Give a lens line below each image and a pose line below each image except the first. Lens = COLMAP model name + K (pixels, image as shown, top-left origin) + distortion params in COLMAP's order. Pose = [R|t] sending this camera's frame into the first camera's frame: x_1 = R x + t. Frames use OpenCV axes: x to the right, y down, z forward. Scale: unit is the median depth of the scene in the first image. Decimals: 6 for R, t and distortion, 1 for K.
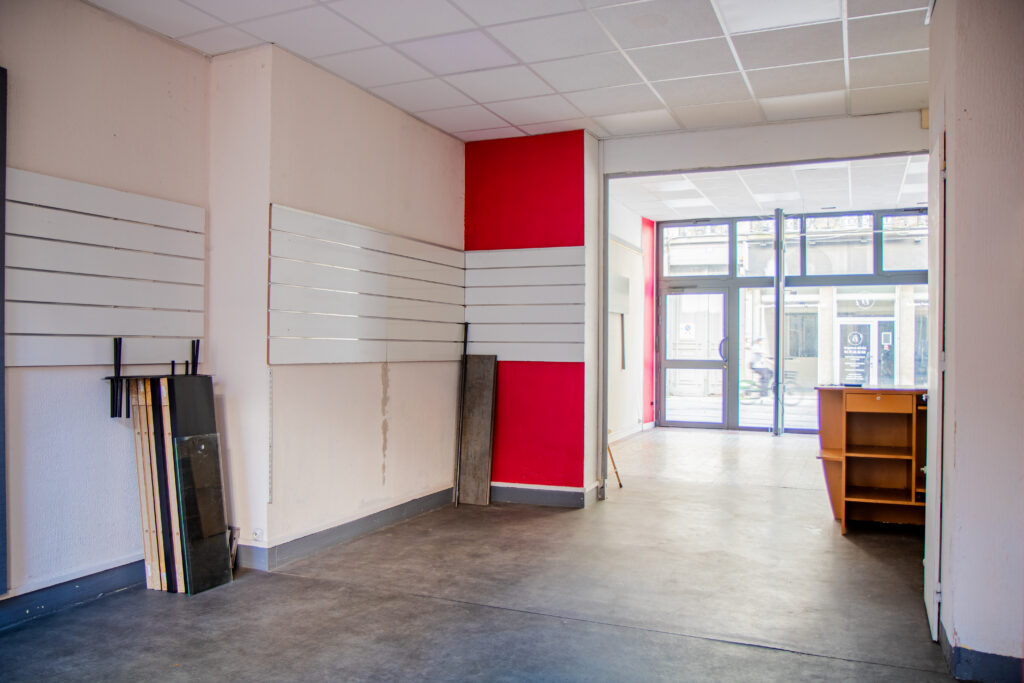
lens RADIAL K [[789.0, 0, 546.7], [0, 789.0, 357.2], [0, 0, 1]] dist [-0.104318, 0.098408]
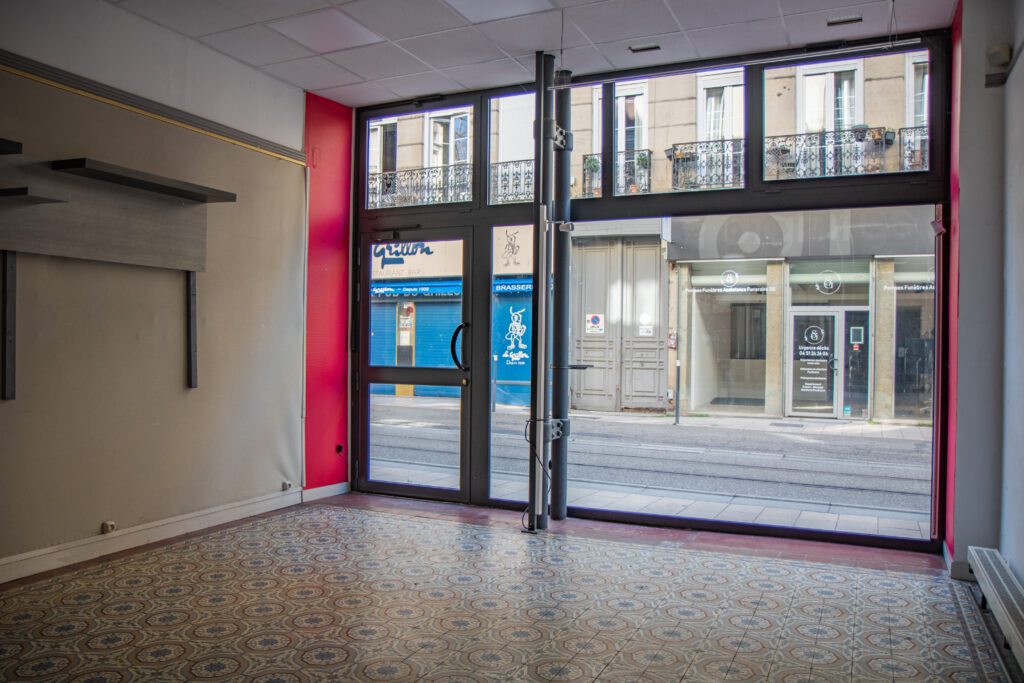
lens RADIAL K [[789.0, 0, 516.0], [0, 789.0, 346.0], [0, 0, 1]] dist [-0.104318, 0.098408]
pose [[0.999004, 0.005387, -0.044284, 0.284475], [-0.006001, 0.999887, -0.013762, -0.003764], [0.044205, 0.014014, 0.998924, 0.489985]]
